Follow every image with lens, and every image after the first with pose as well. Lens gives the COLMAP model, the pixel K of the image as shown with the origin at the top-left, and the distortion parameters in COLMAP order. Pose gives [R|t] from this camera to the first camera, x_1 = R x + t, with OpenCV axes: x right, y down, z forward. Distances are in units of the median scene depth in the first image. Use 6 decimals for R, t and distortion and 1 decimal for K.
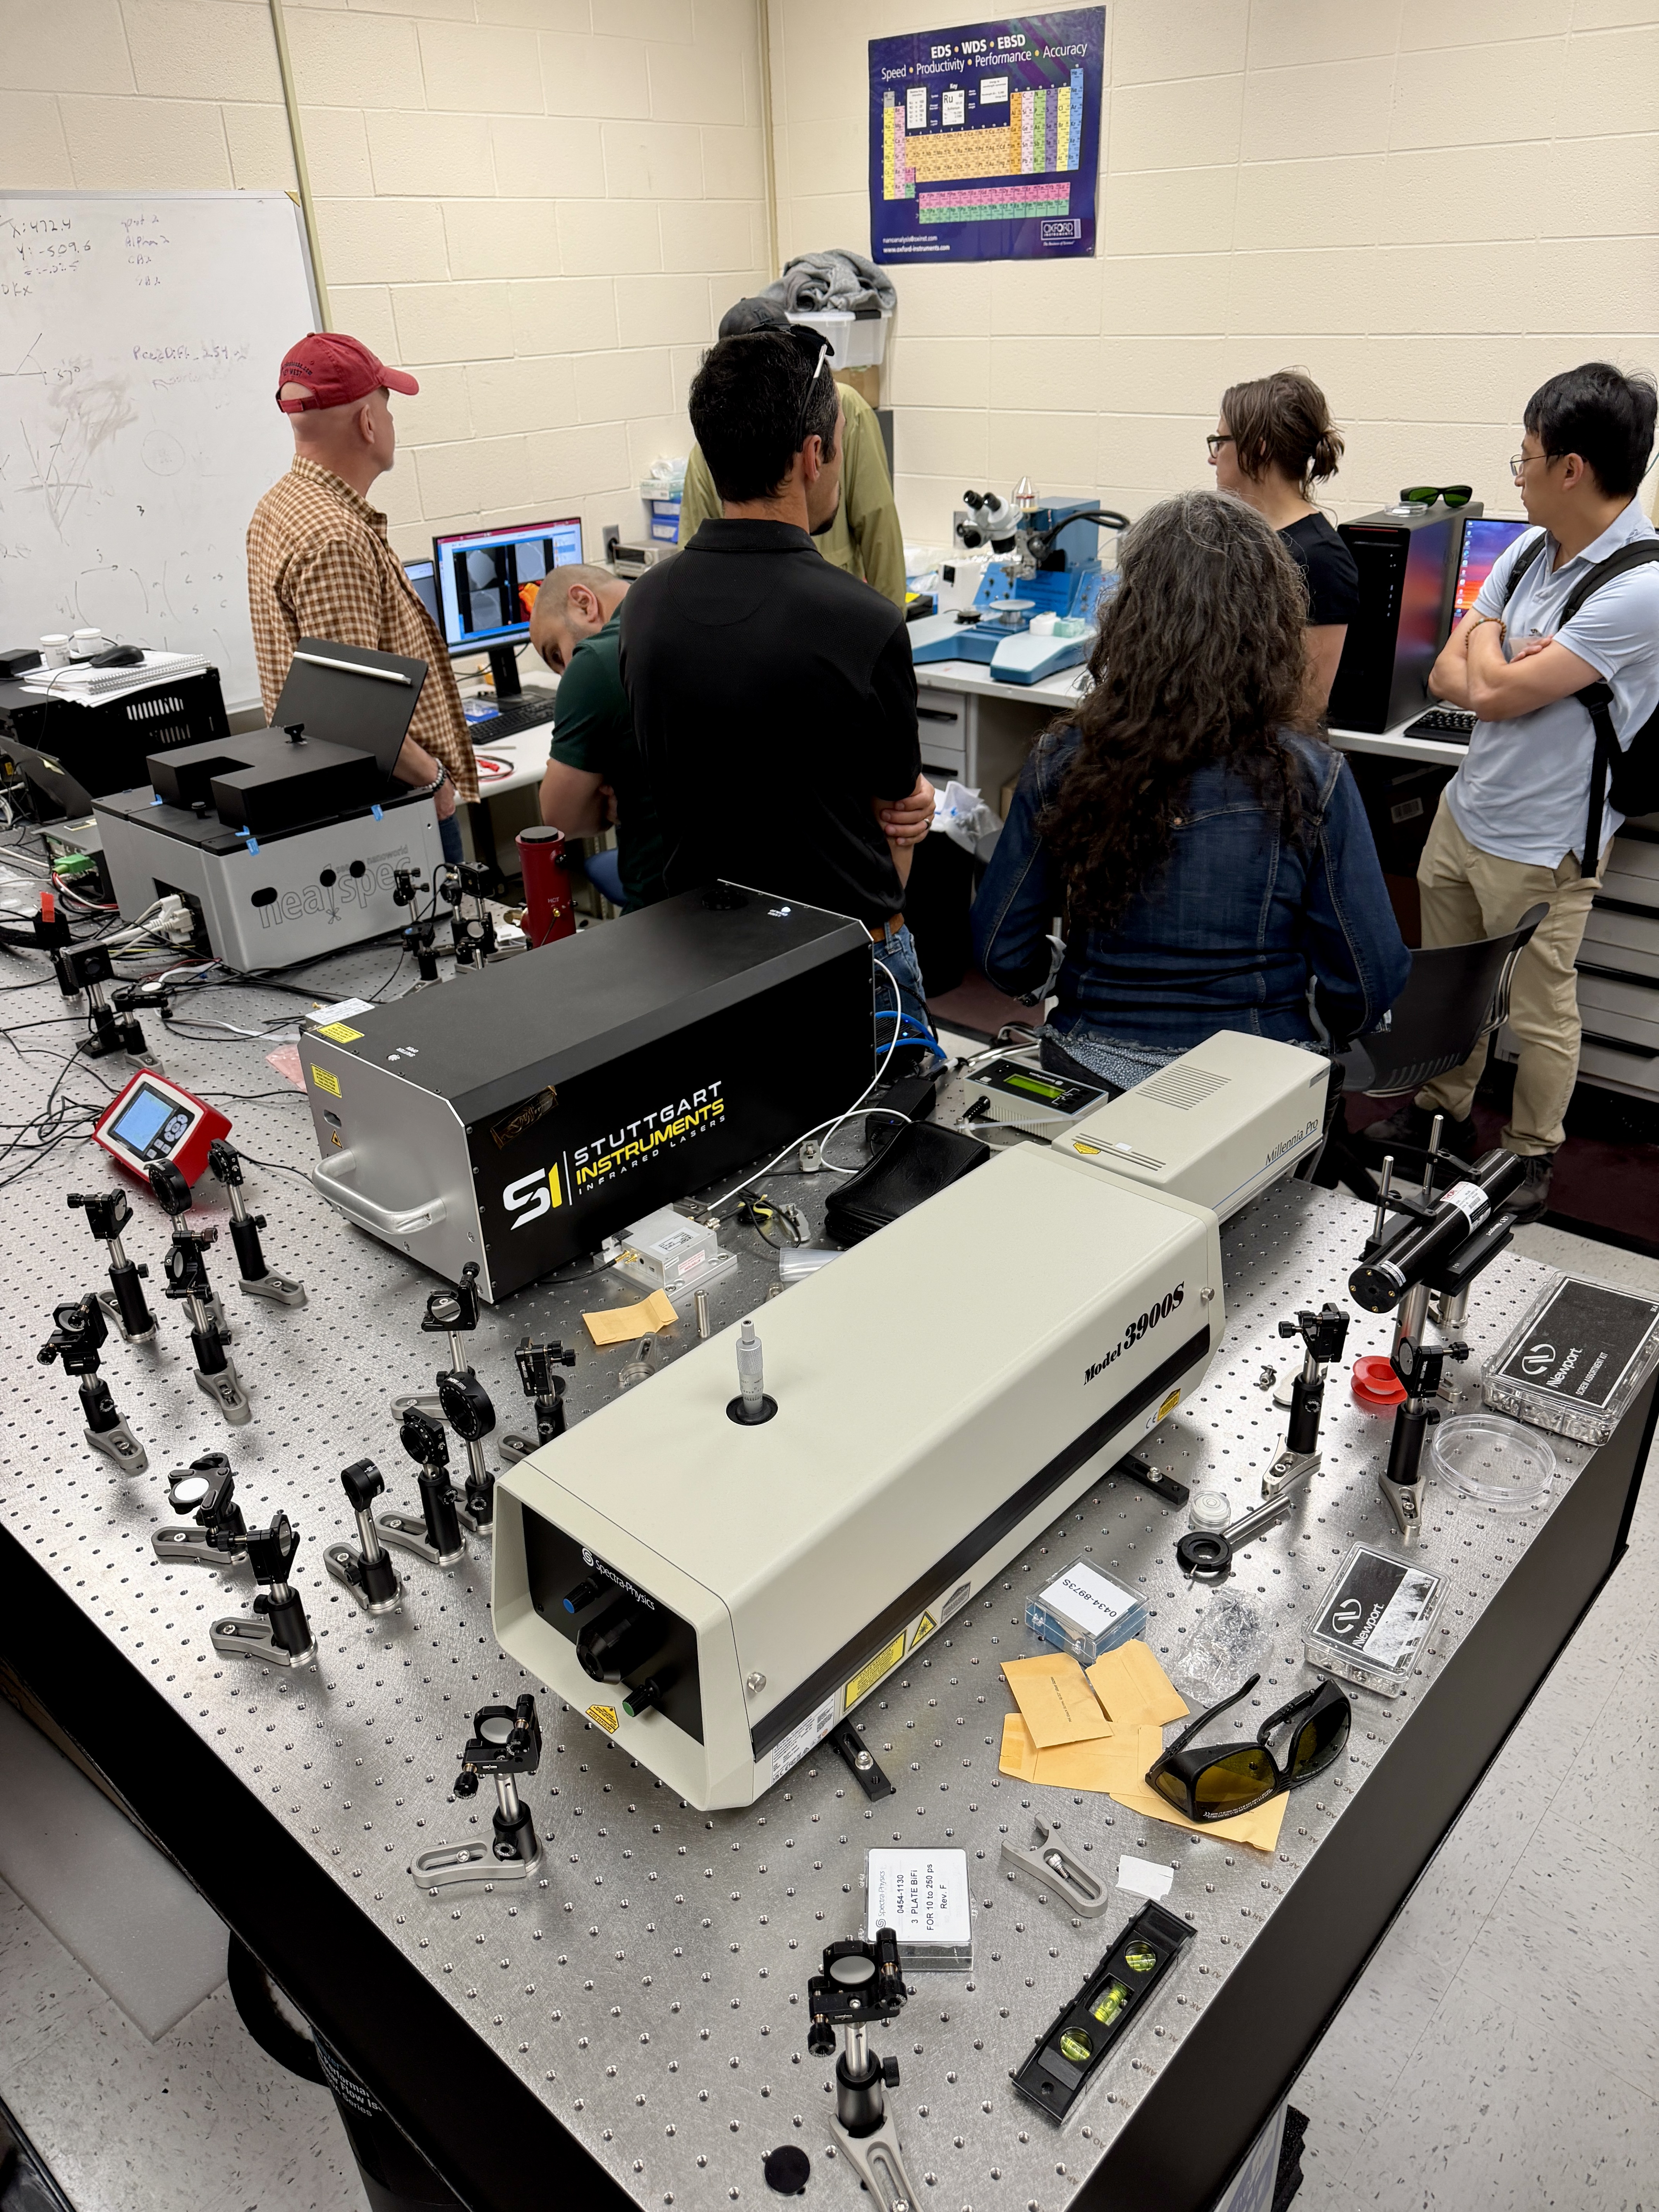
lens RADIAL K [[1547.2, 0, 829.5], [0, 1547.2, 1106.0], [0, 0, 1]] dist [0.040676, -0.058537]
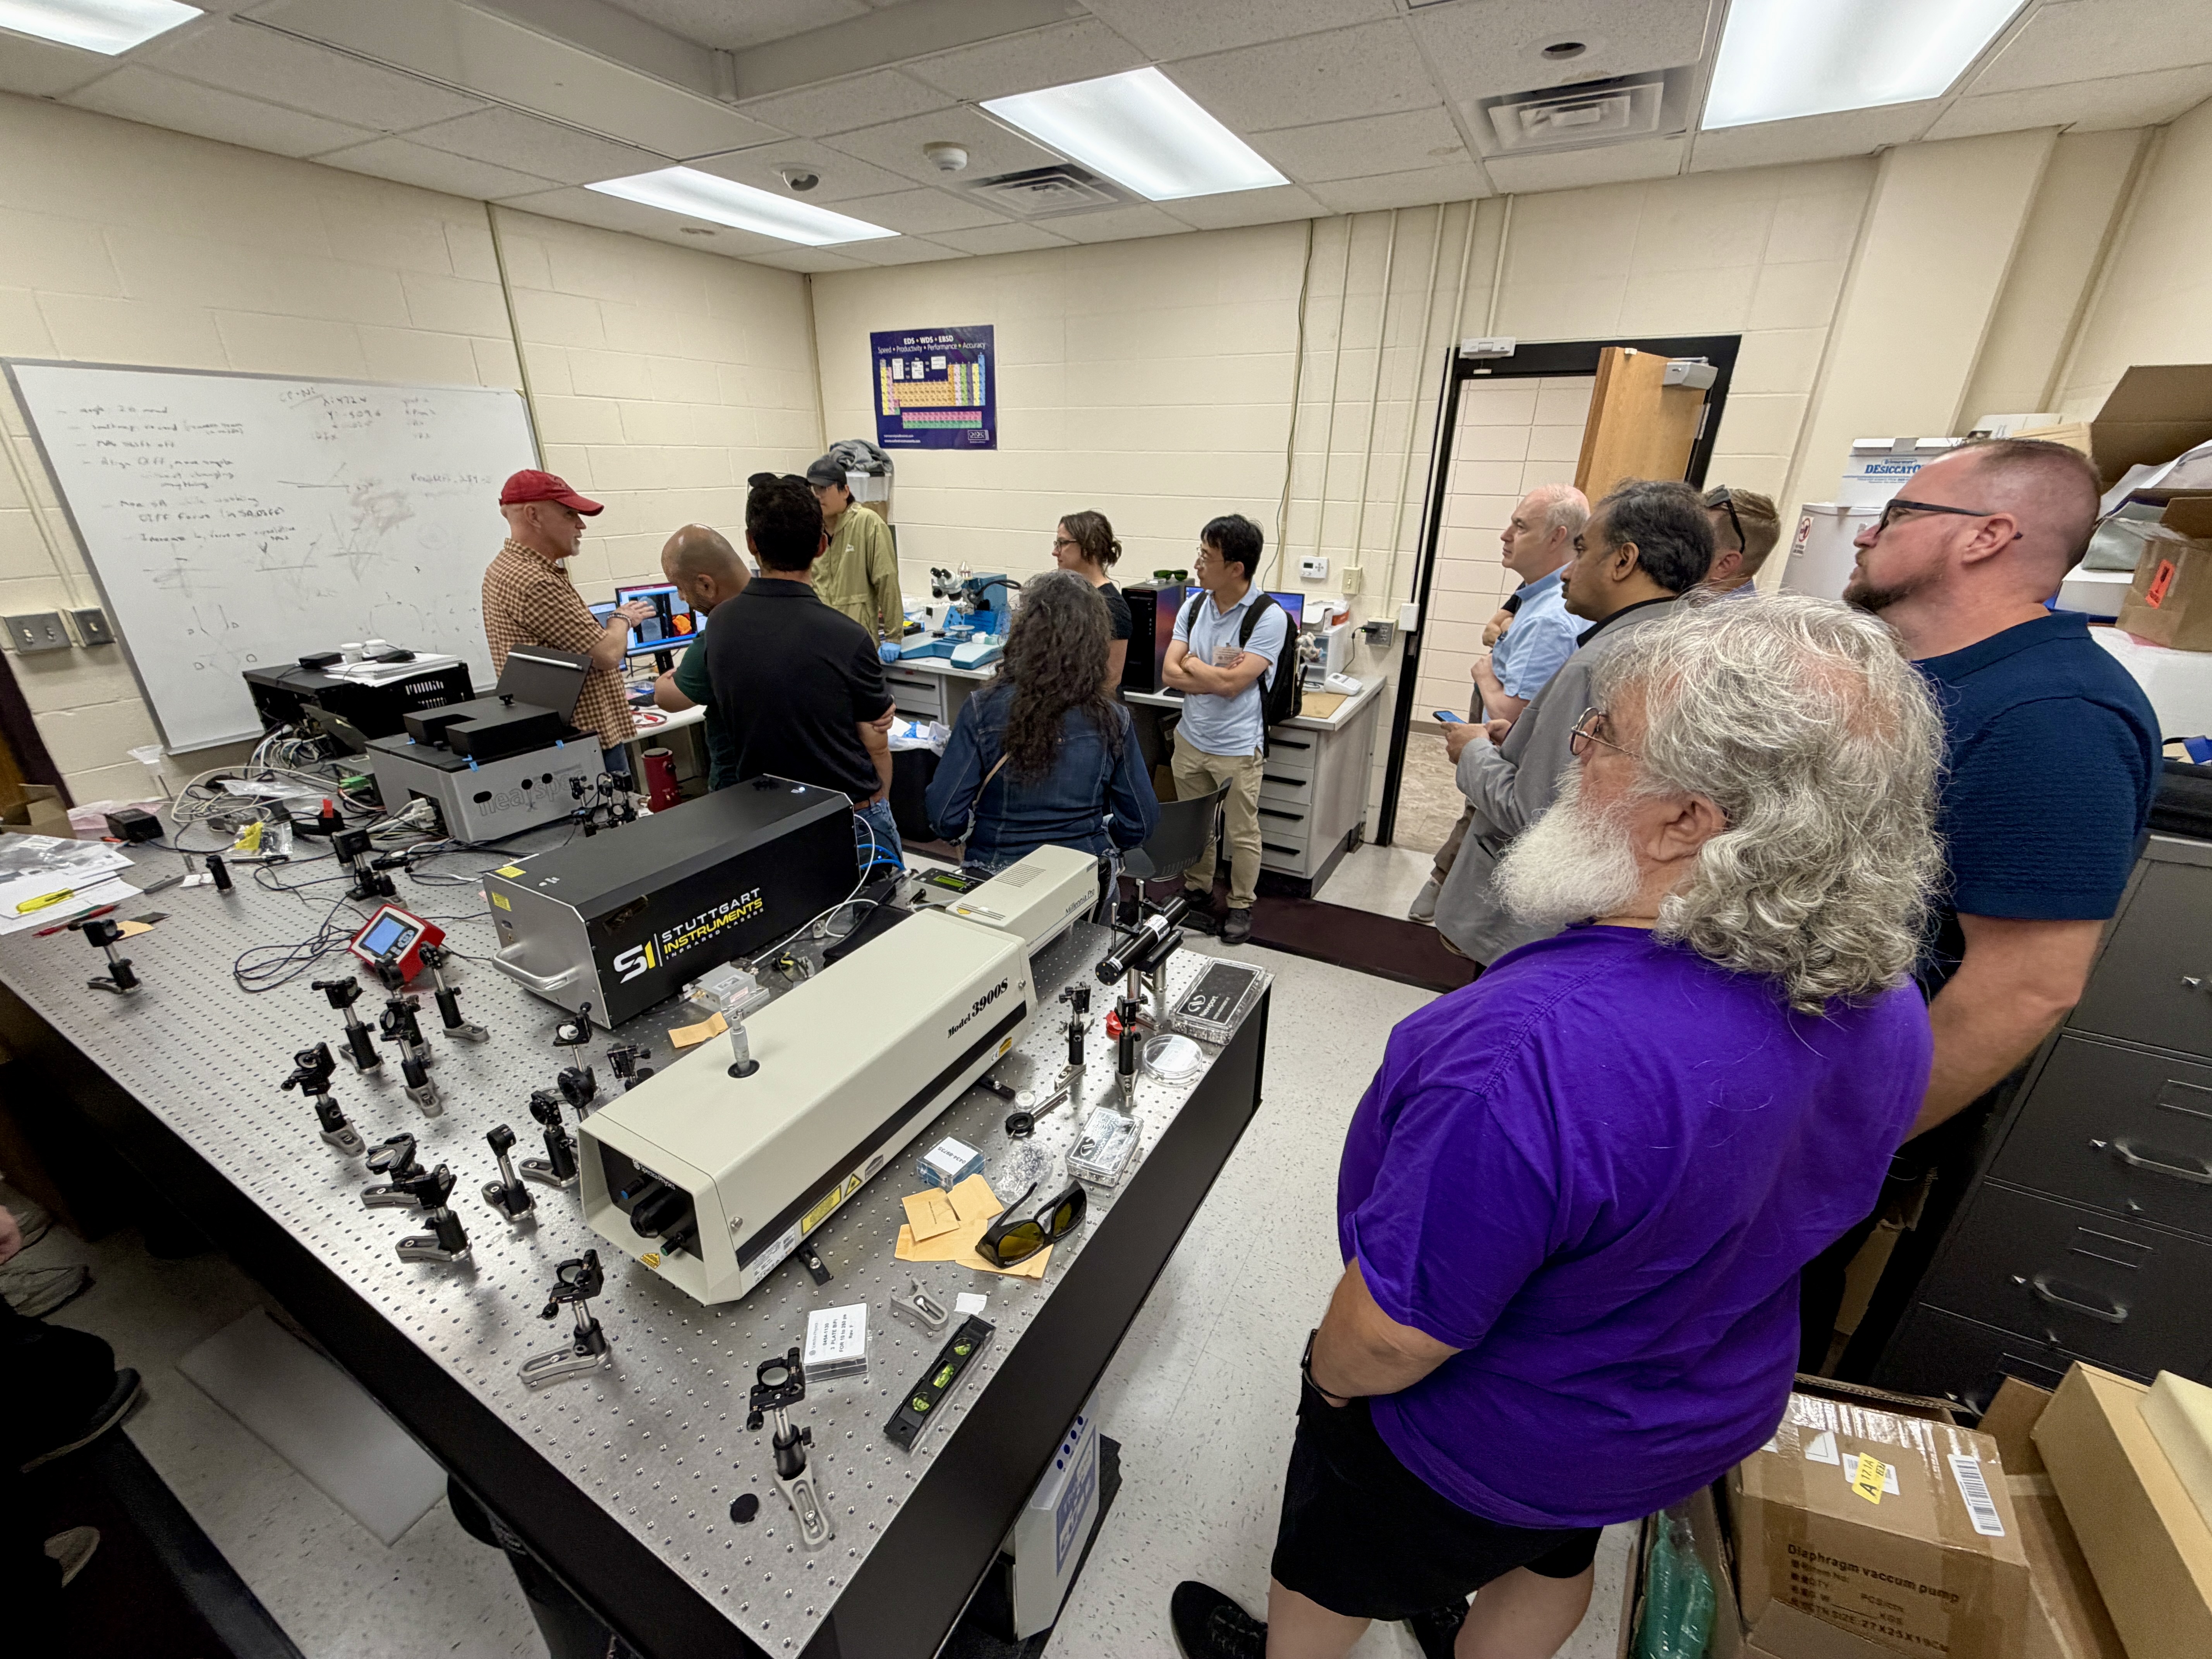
lens RADIAL K [[877.3, 0, 1106.0], [0, 877.3, 829.5], [0, 0, 1]] dist [0.000104, 0.000291]
pose [[0.974877, -0.045533, 0.218042, 0.101707], [0.065038, 0.994414, -0.083128, 0.026567], [-0.213039, 0.095220, 0.972393, -0.051642]]
